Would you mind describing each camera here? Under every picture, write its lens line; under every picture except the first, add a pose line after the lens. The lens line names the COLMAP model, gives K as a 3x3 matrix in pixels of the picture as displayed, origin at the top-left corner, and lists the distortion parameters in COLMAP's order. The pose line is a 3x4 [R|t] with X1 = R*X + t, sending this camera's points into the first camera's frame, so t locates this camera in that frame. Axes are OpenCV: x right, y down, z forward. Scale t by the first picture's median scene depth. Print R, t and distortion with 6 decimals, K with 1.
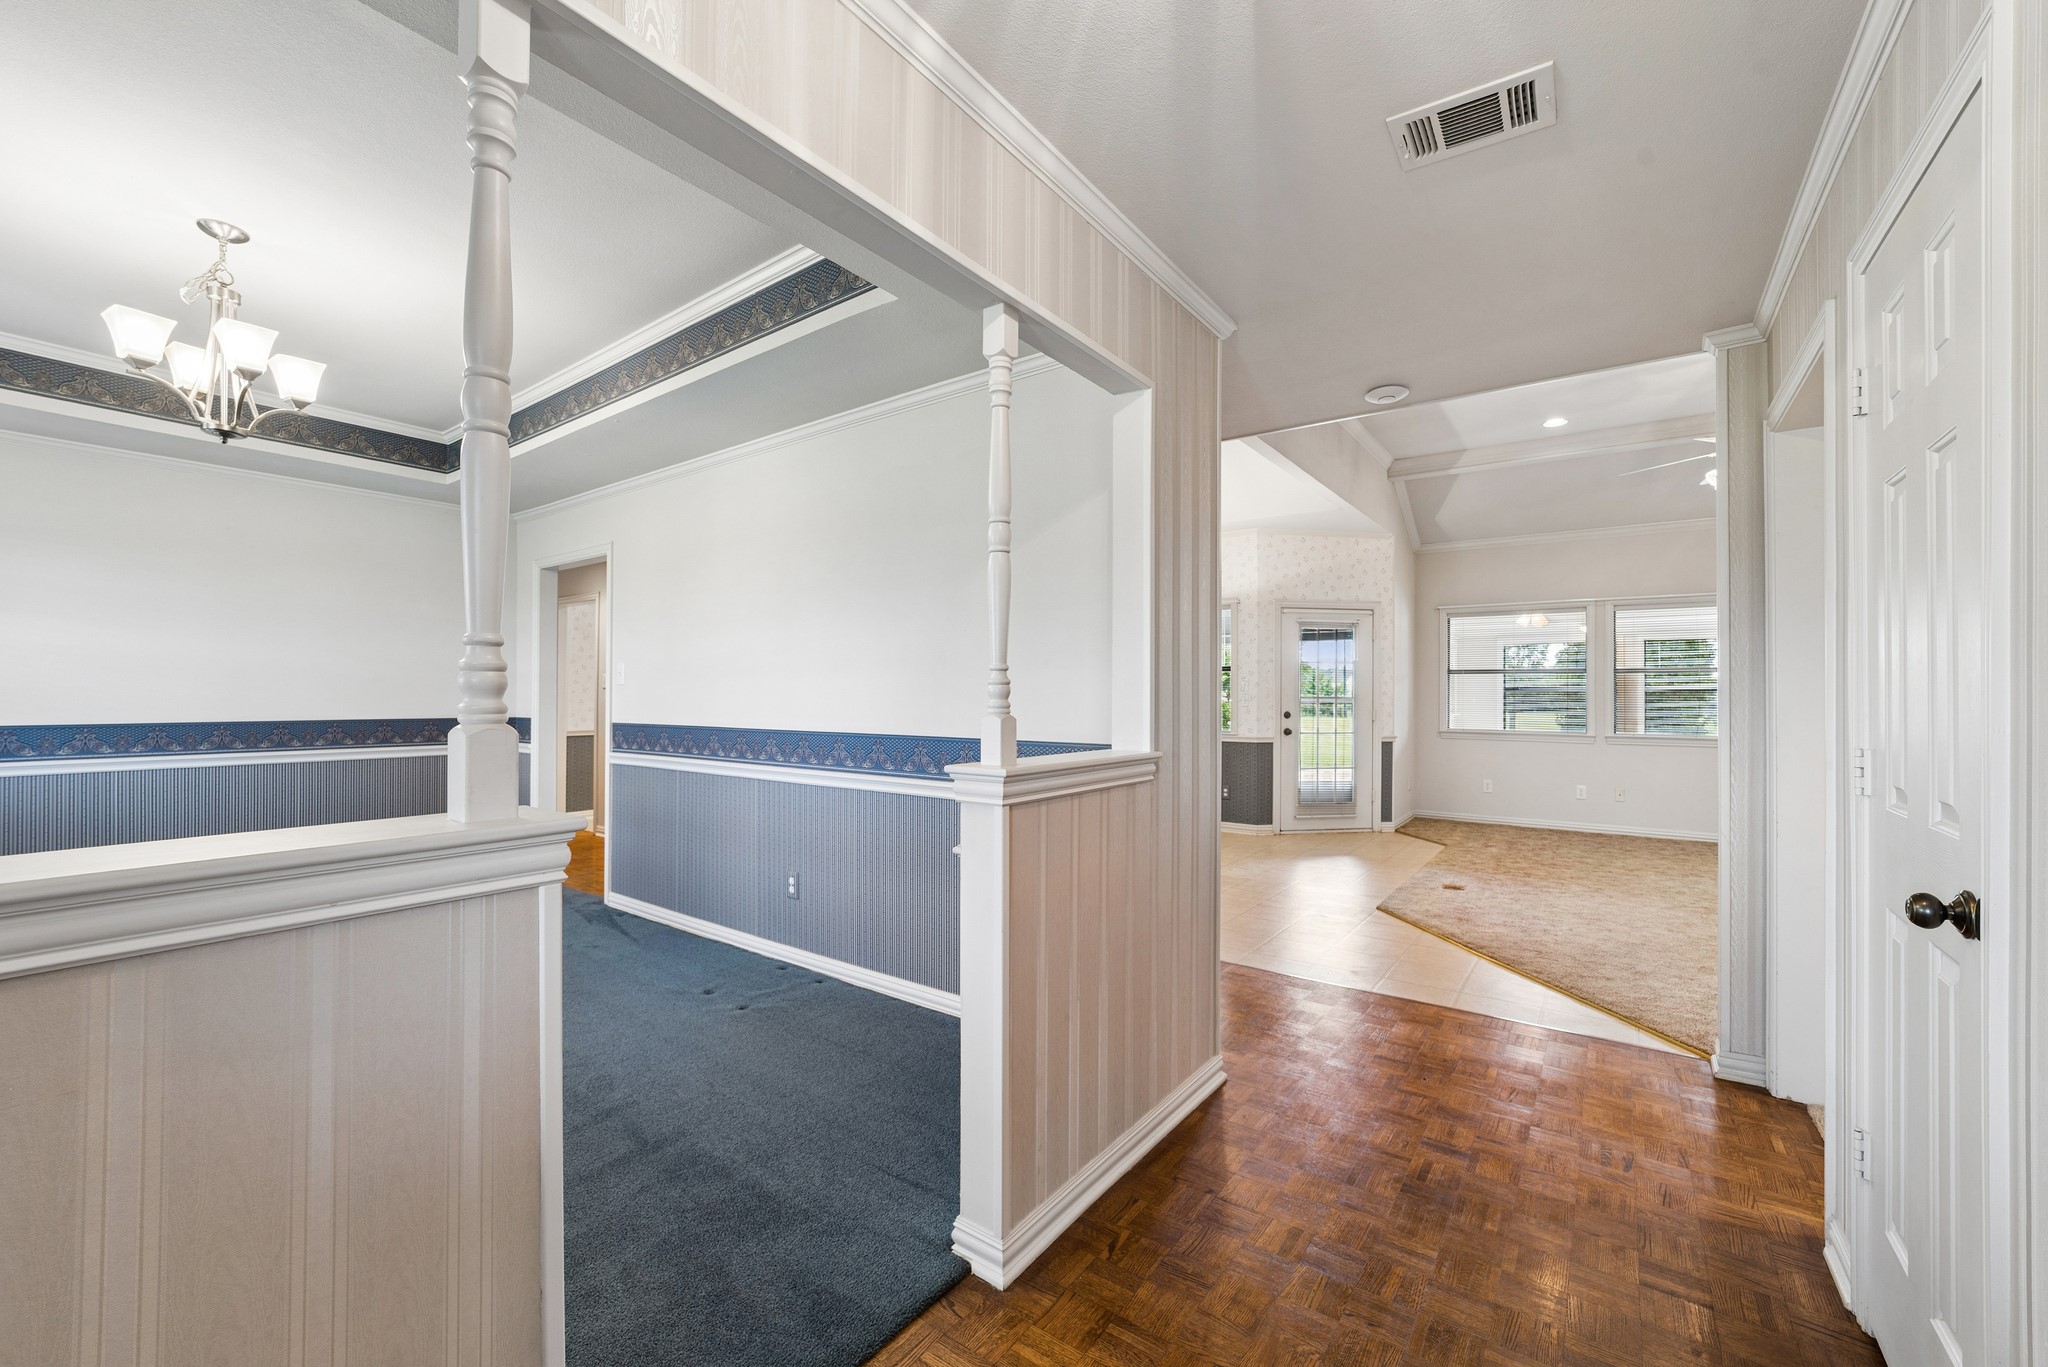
lens RADIAL K [[817.0, 0, 1032.0], [0, 817.0, 691.7], [0, 0, 1]] dist [-0.032920, 0.013249]
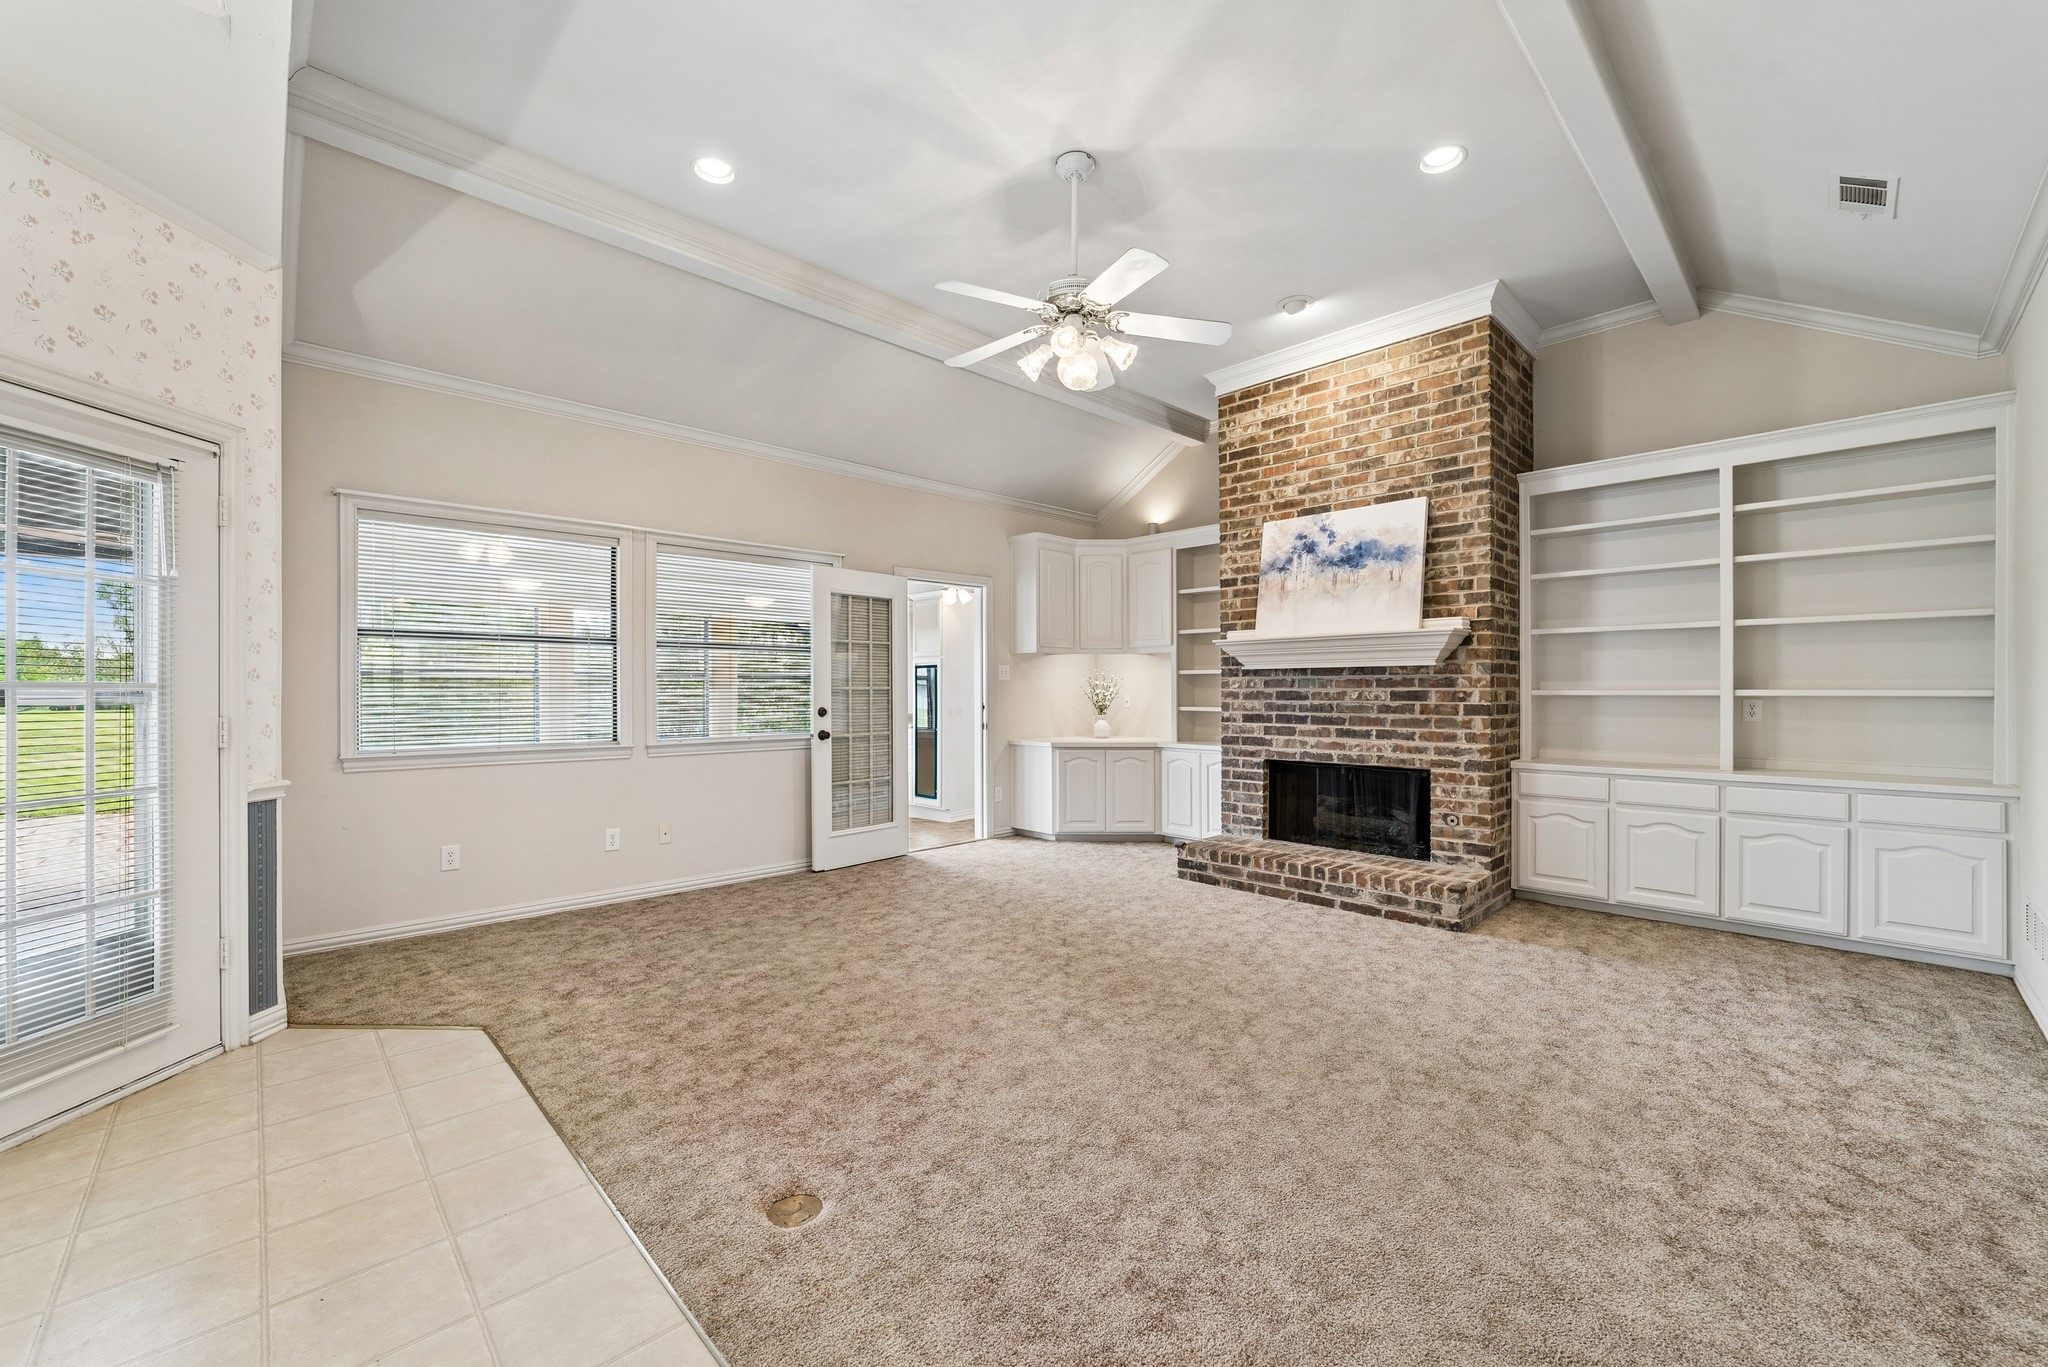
lens RADIAL K [[817.0, 0, 1032.0], [0, 817.0, 691.7], [0, 0, 1]] dist [-0.032920, 0.013249]
pose [[0.172279, -0.007750, 0.985018, 0.130594], [-0.001860, 0.999965, 0.008193, 0.006729], [-0.985046, -0.003244, 0.172259, 0.586140]]
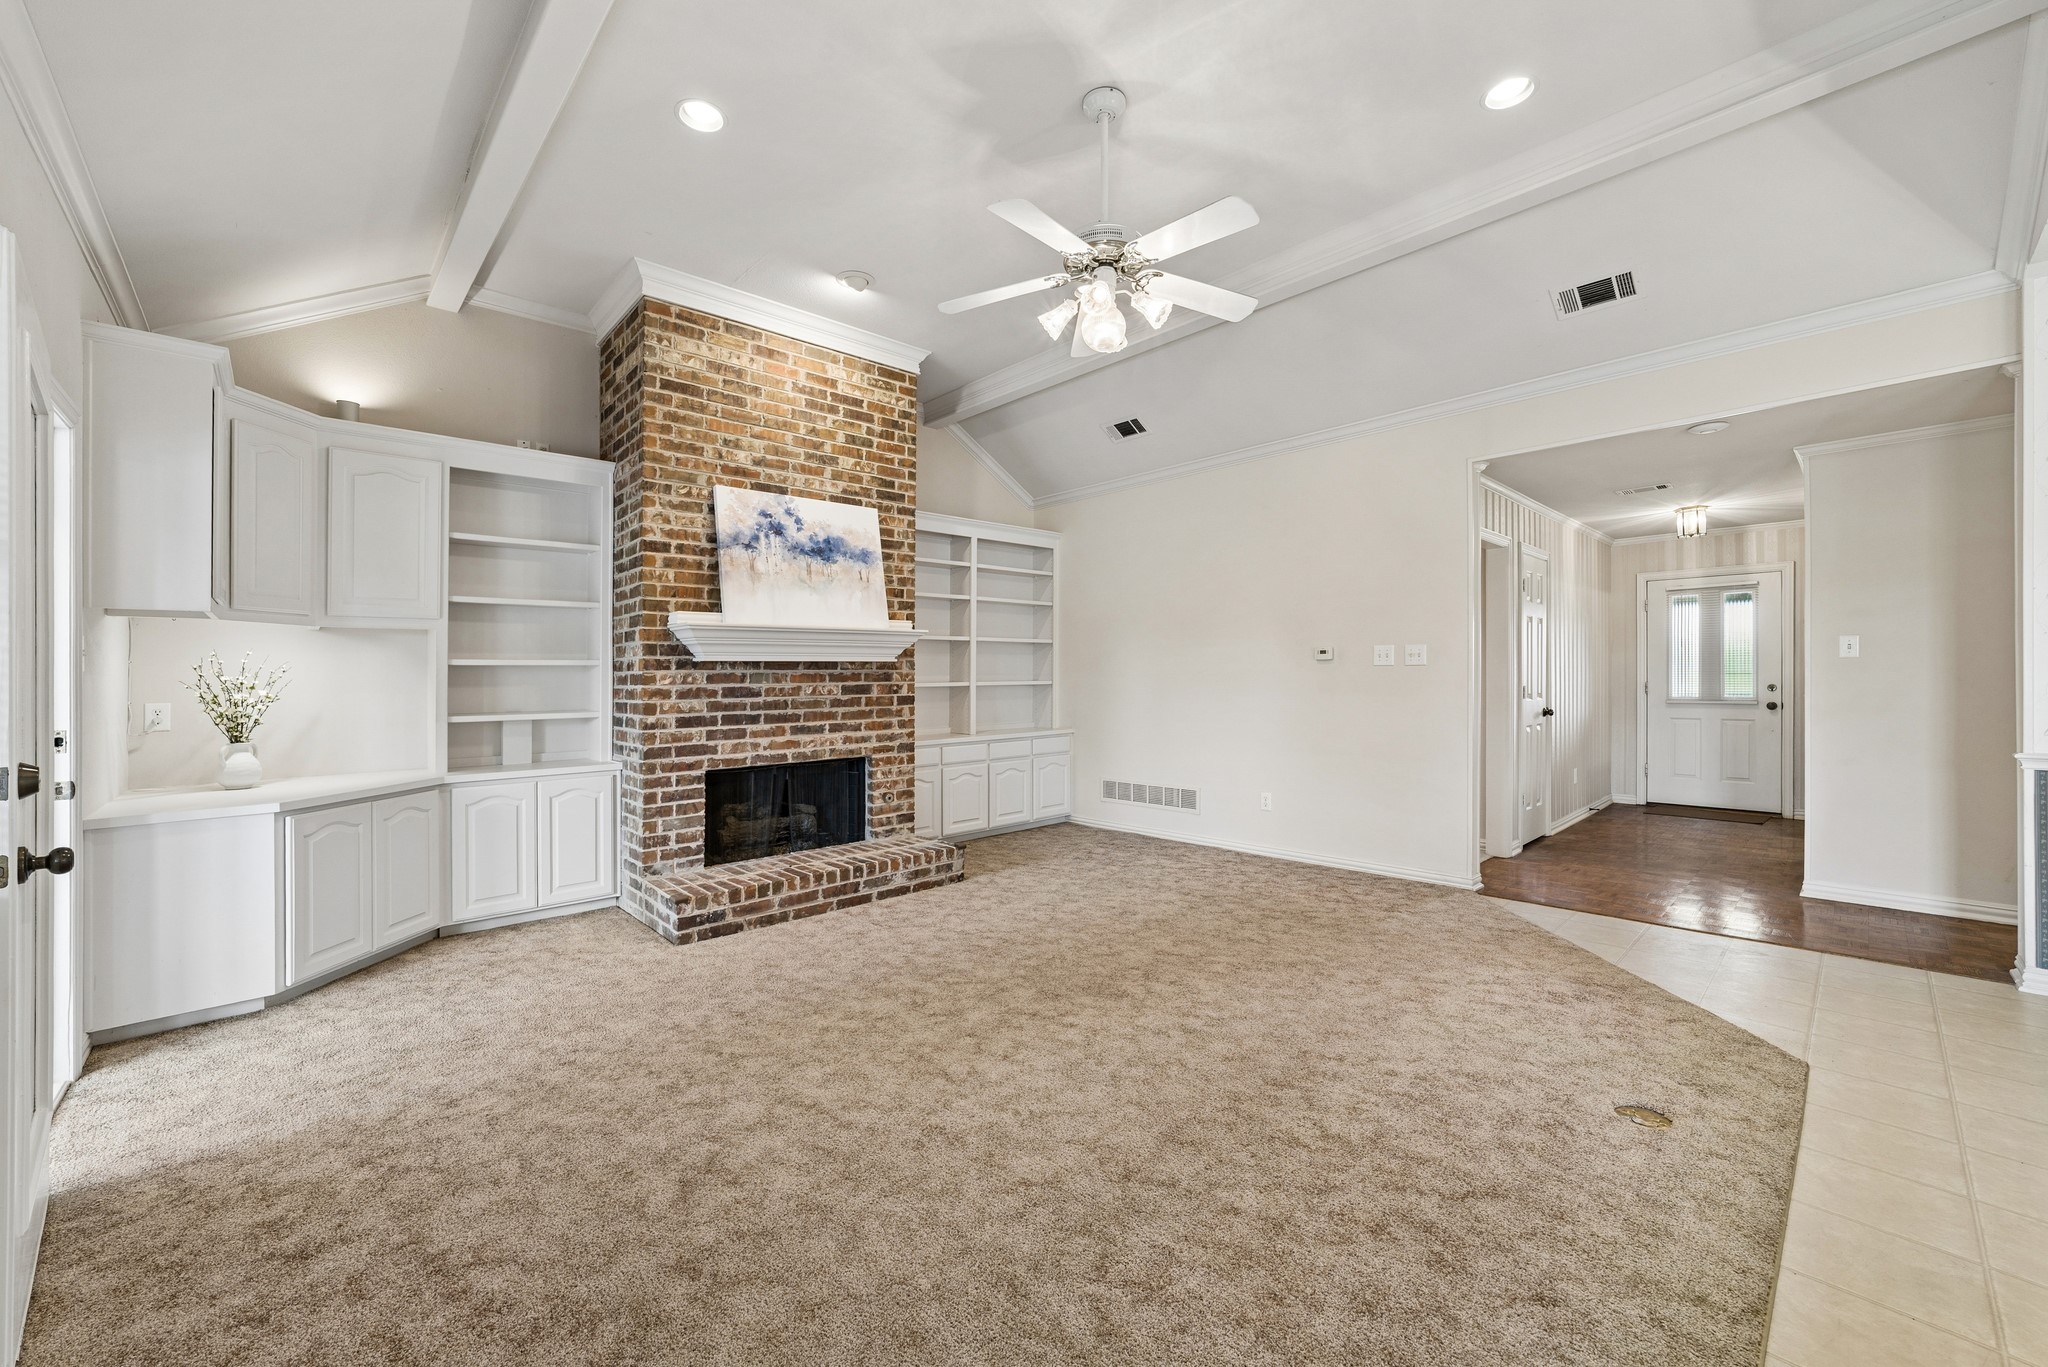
lens RADIAL K [[806.8, 0, 1031.3], [0, 806.8, 679.9], [0, 0, 1]] dist [-0.030075, 0.008866]
pose [[-0.981991, 0.006918, 0.188803, 0.531522], [0.006777, 0.999976, -0.001394, 0.008470], [-0.188808, -0.000089, -0.982014, 1.033704]]
